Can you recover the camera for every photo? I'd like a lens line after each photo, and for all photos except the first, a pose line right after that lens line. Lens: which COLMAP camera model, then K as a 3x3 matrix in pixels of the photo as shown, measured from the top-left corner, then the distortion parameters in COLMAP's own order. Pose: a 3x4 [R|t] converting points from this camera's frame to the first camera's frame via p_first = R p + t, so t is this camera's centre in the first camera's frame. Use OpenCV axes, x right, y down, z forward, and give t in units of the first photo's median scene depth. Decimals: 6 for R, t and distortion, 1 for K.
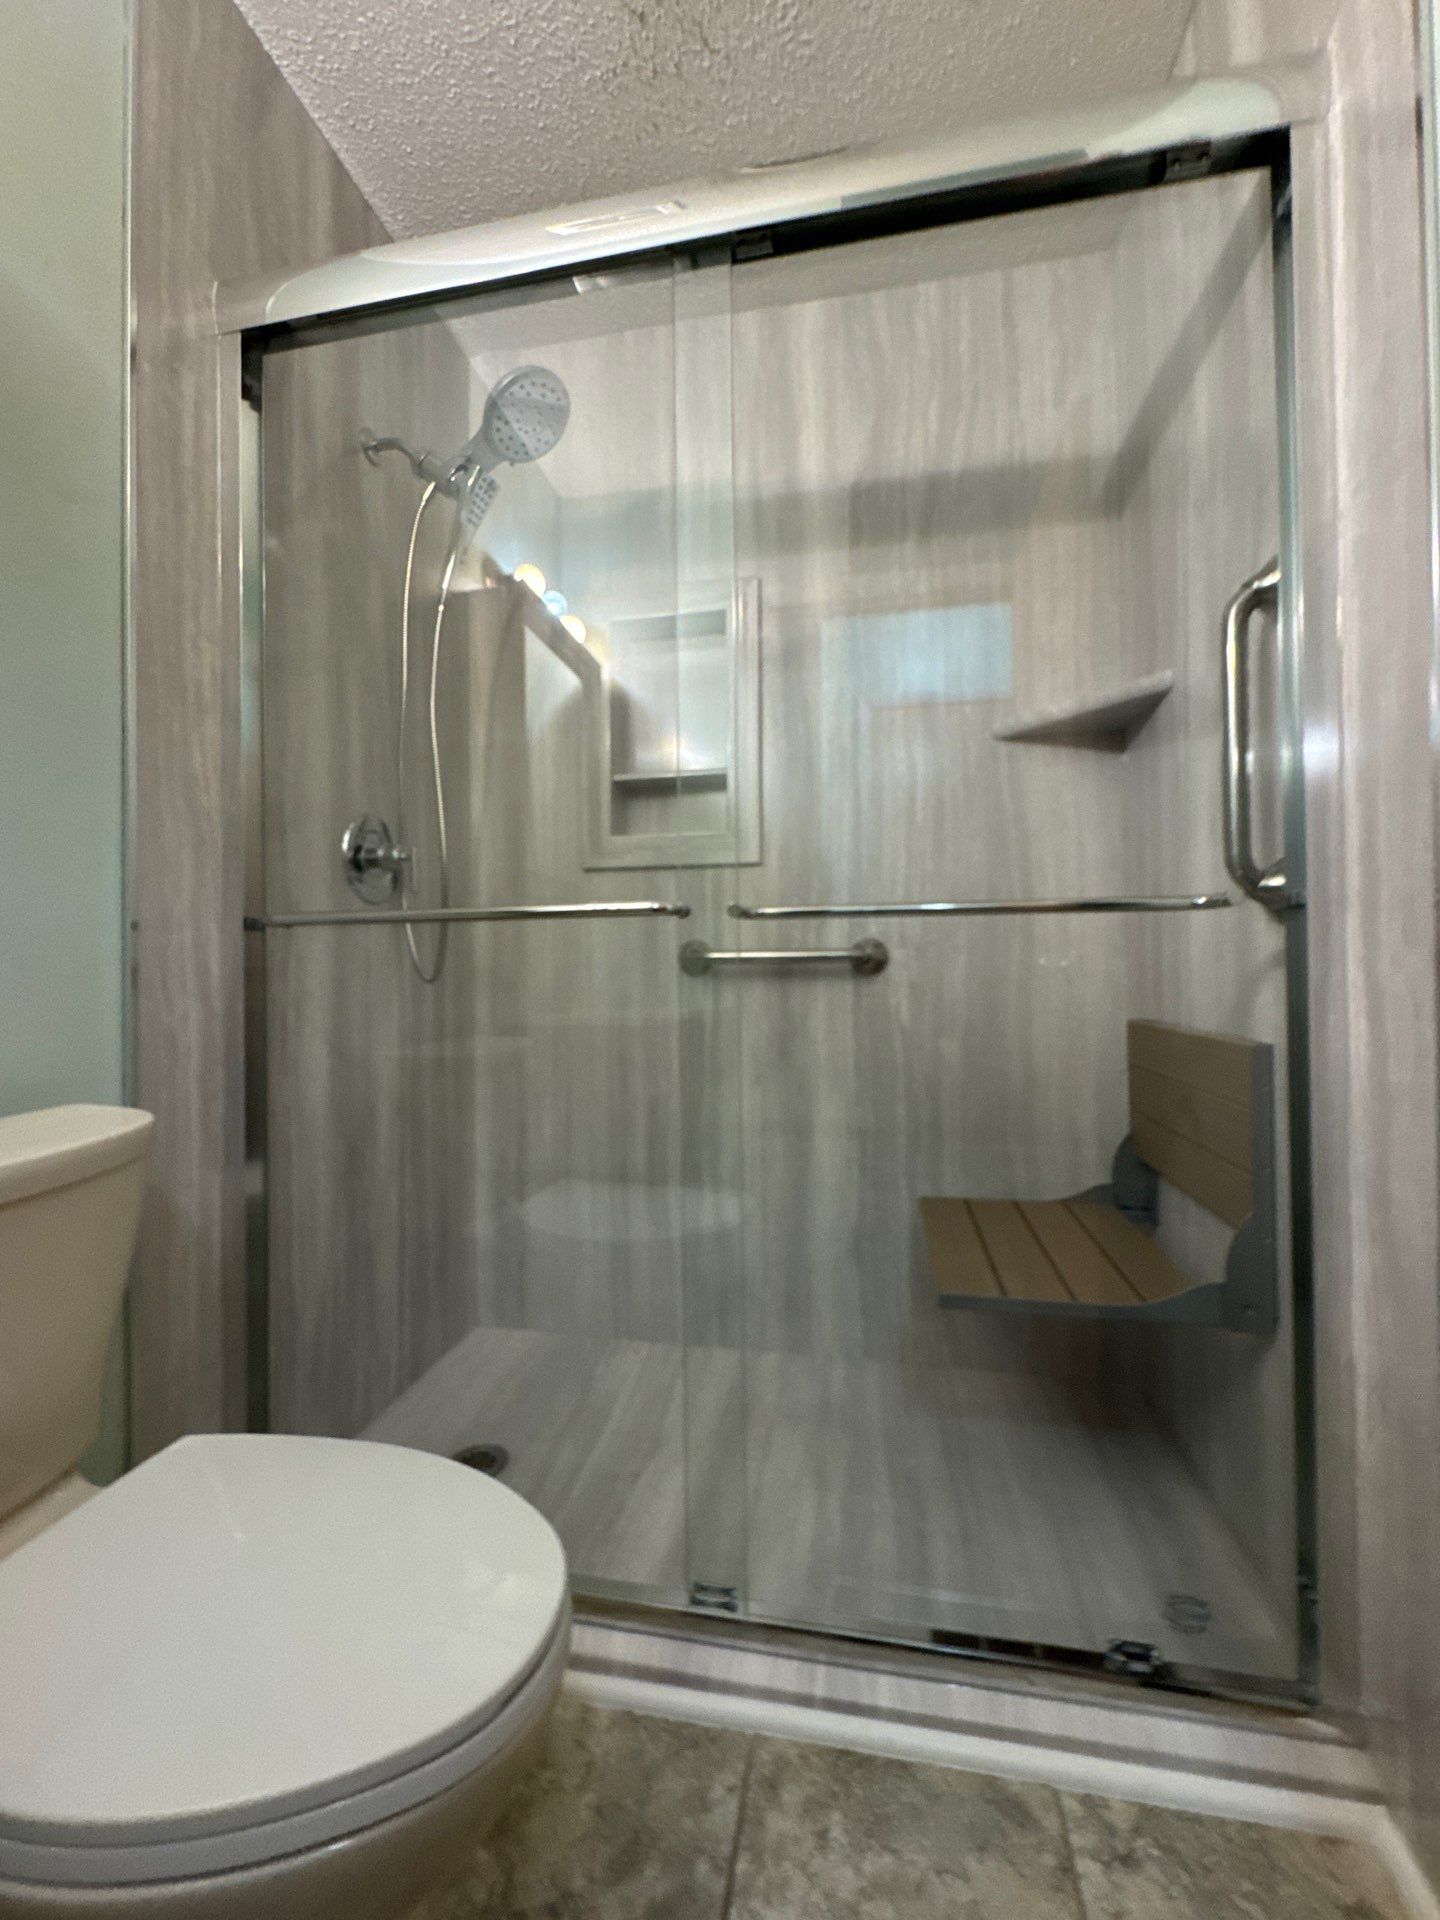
lens RADIAL K [[770.0, 0, 714.8], [0, 770.0, 966.6], [0, 0, 1]] dist [-0.008394, 0.000309]
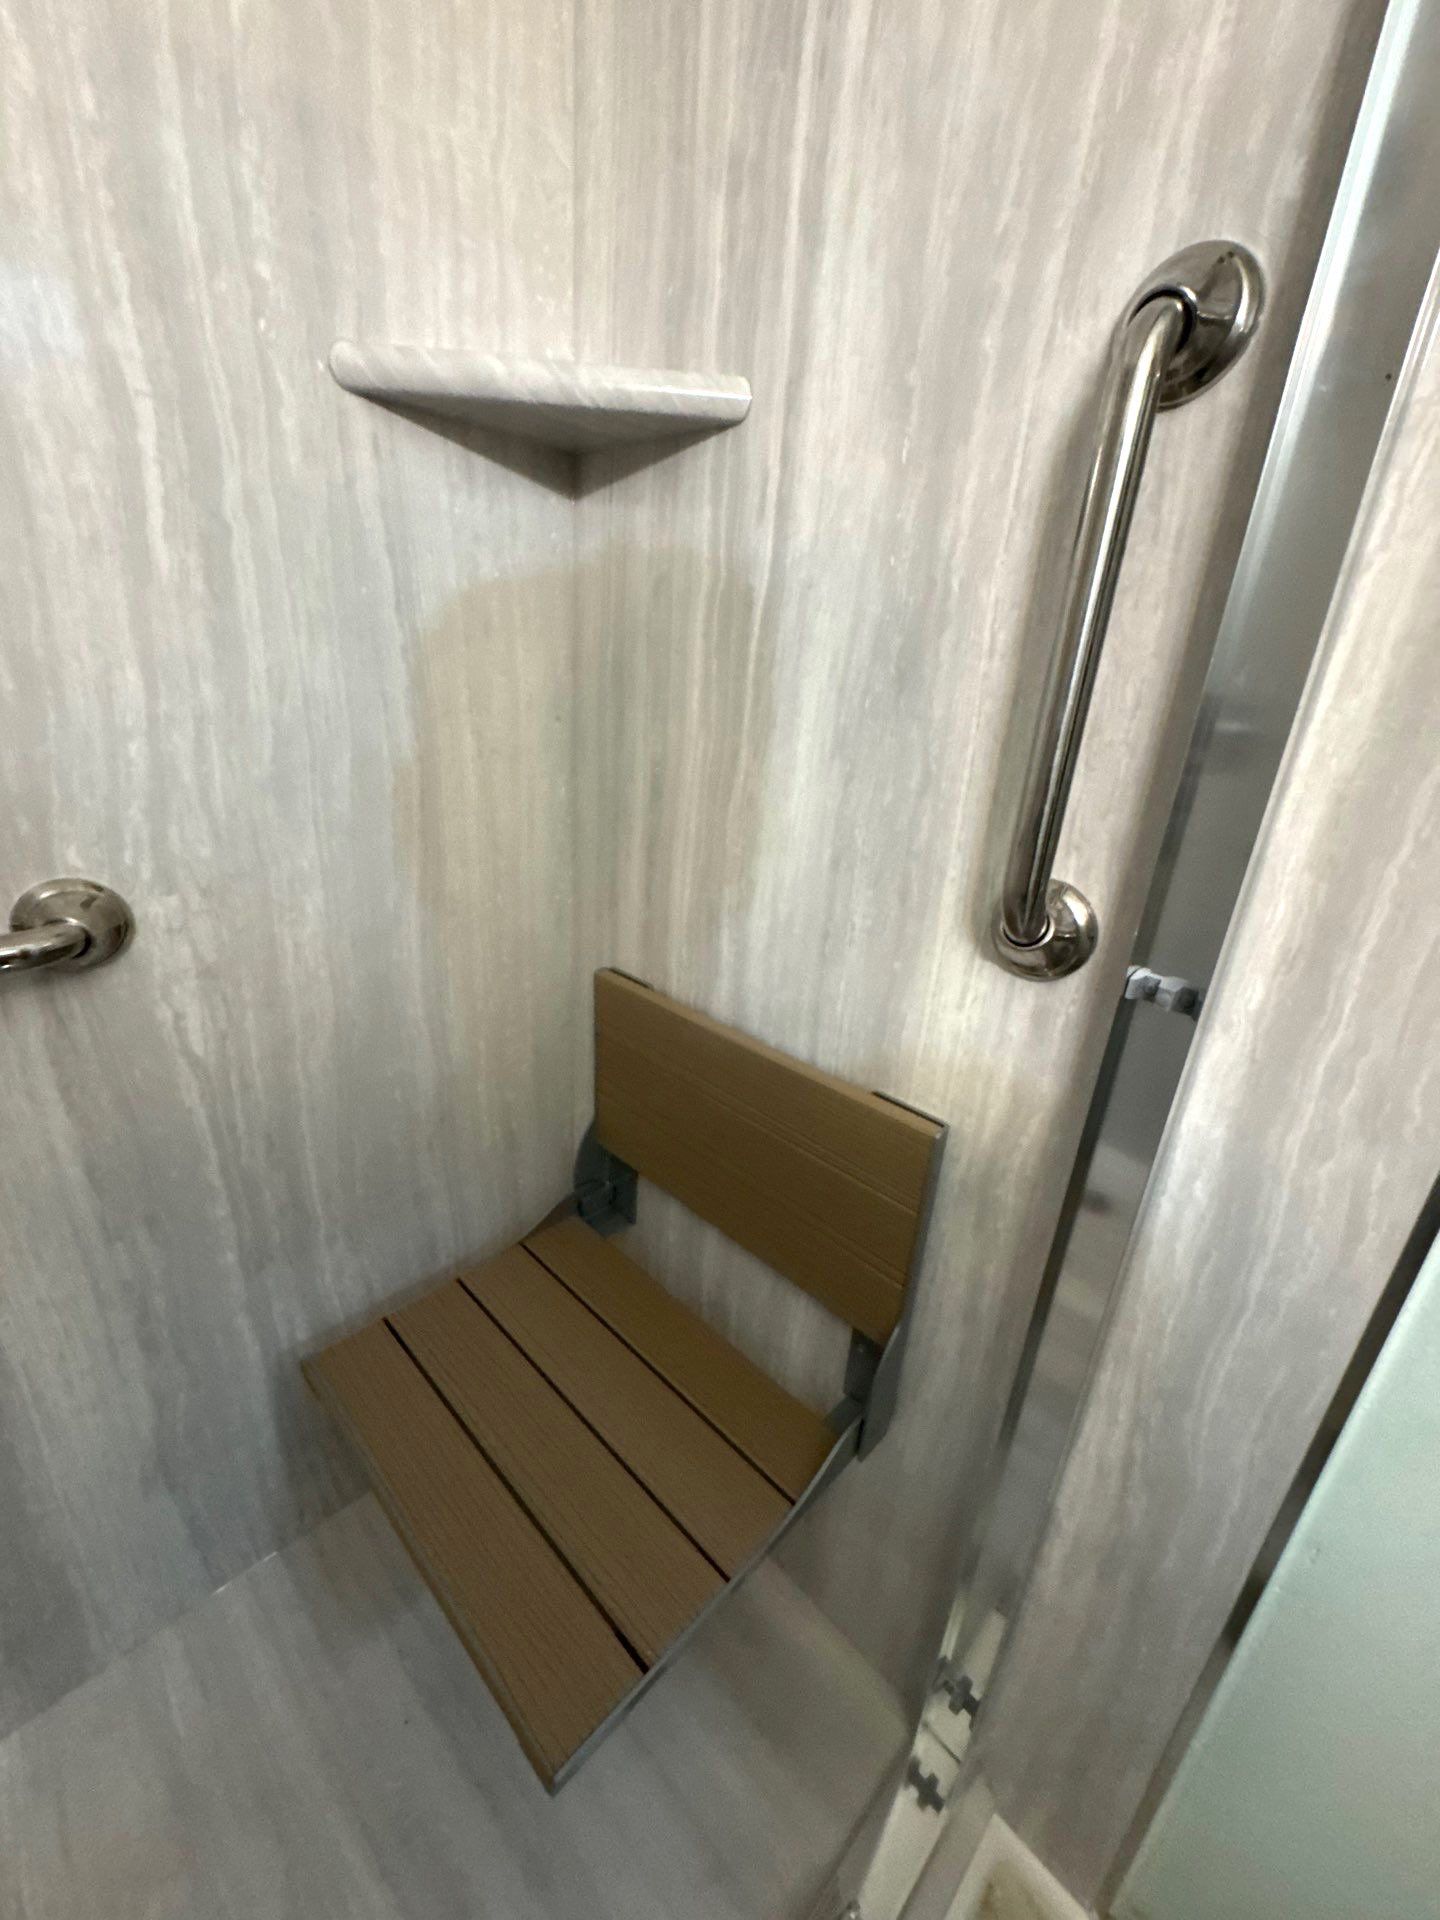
lens RADIAL K [[770.0, 0, 719.2], [0, 770.0, 954.8], [0, 0, 1]] dist [-0.008394, 0.000309]
pose [[0.542459, -0.249120, 0.802295, 0.070312], [-0.076312, 0.936459, 0.342376, -0.180200], [-0.836609, -0.246950, 0.488980, 0.600047]]
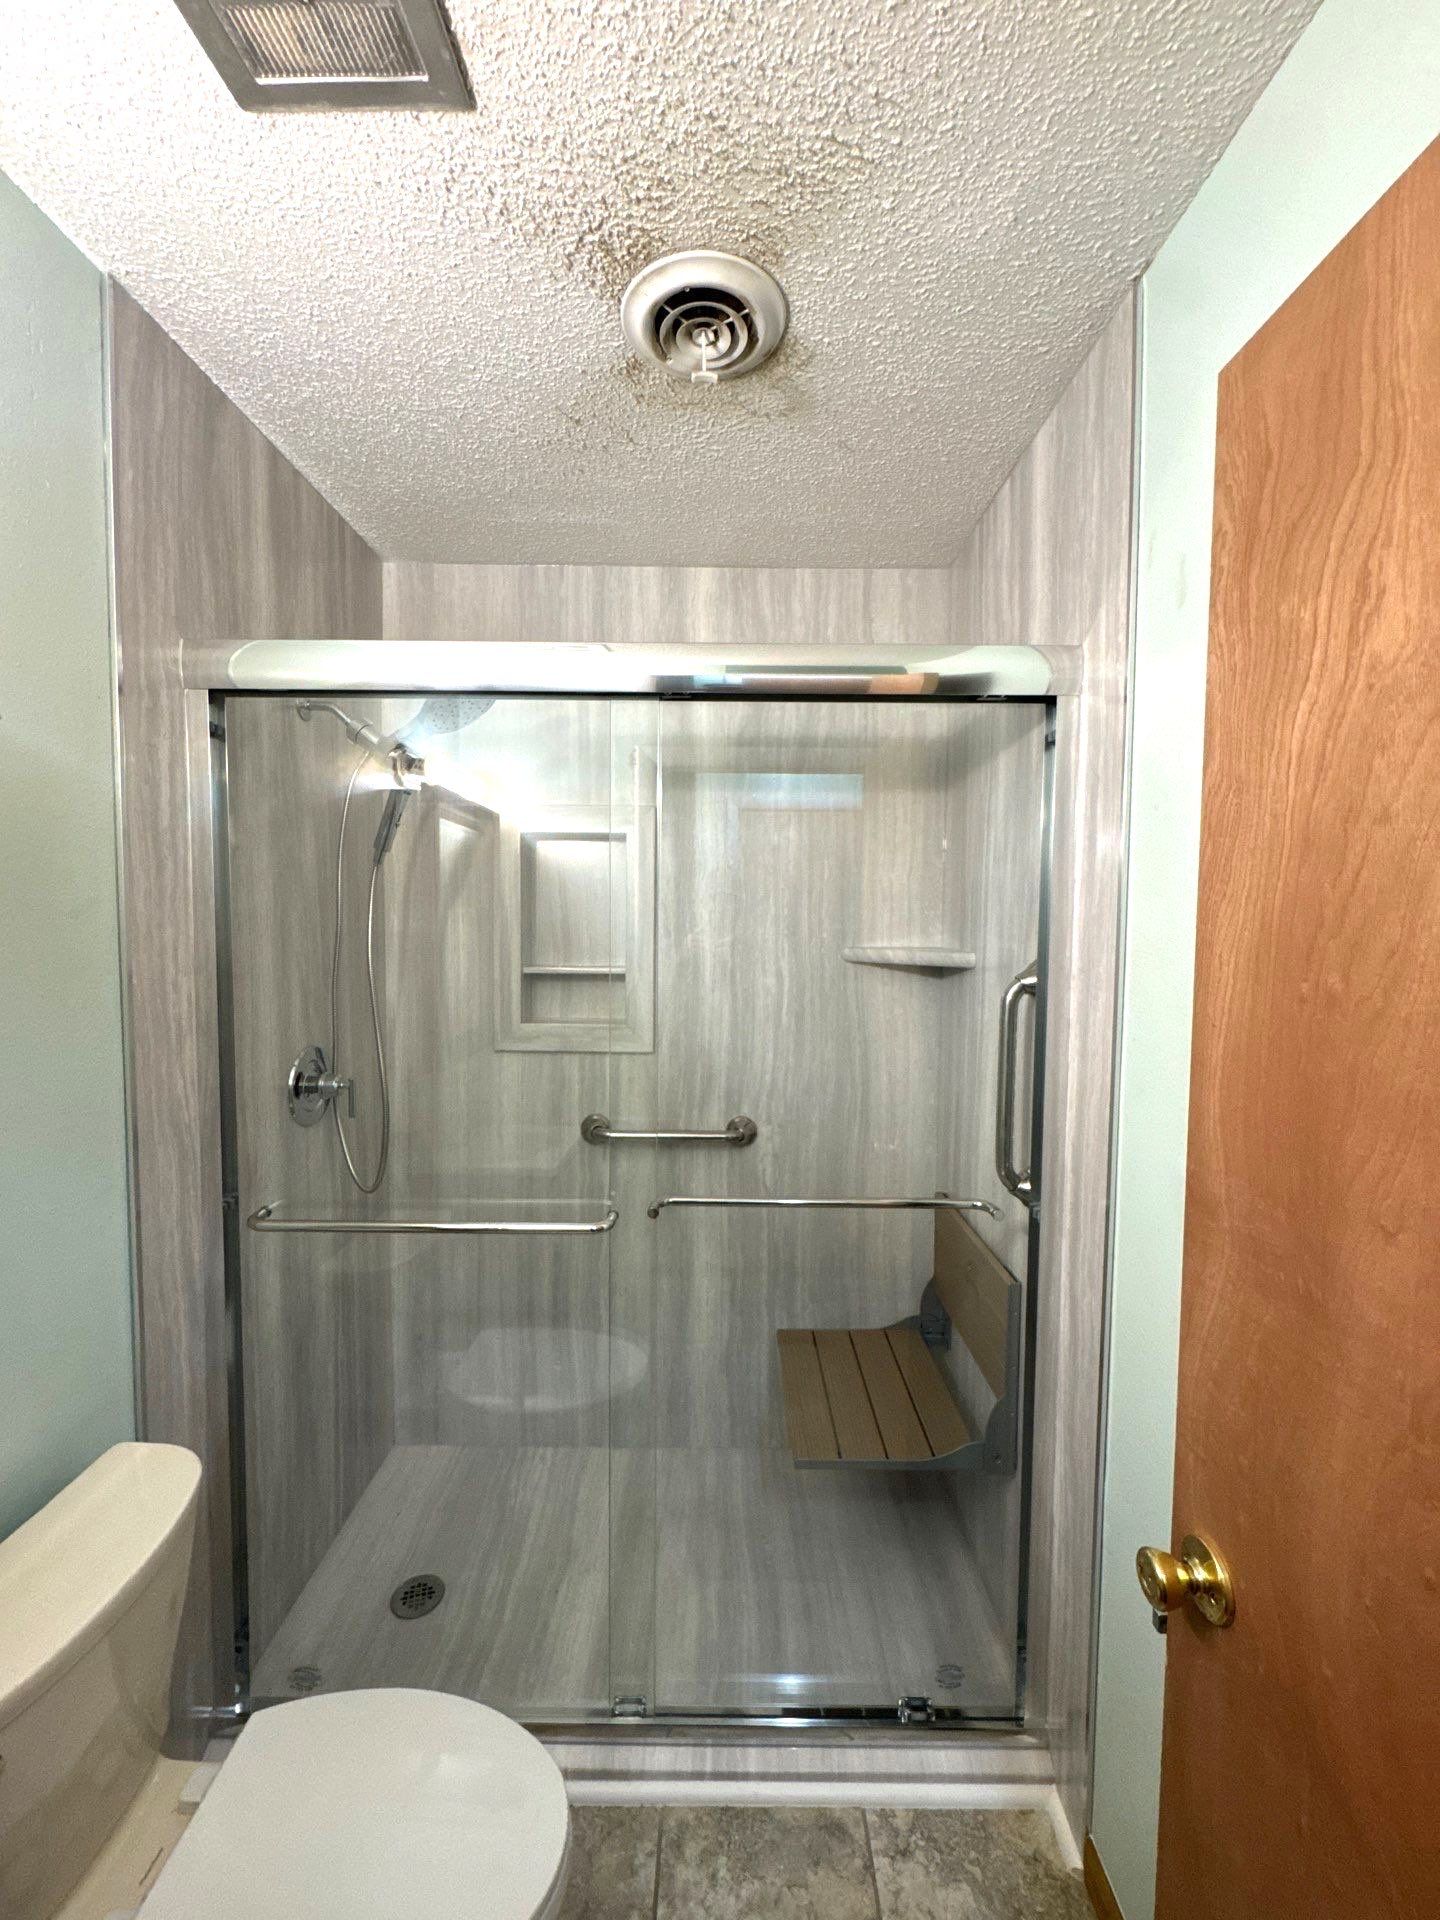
lens RADIAL K [[770.0, 0, 716.9], [0, 770.0, 958.9], [0, 0, 1]] dist [-0.008394, 0.000309]
pose [[0.981234, 0.008836, 0.192619, -0.084907], [-0.020218, 0.998158, 0.057204, -0.401911], [-0.191758, -0.060025, 0.979605, -0.191410]]
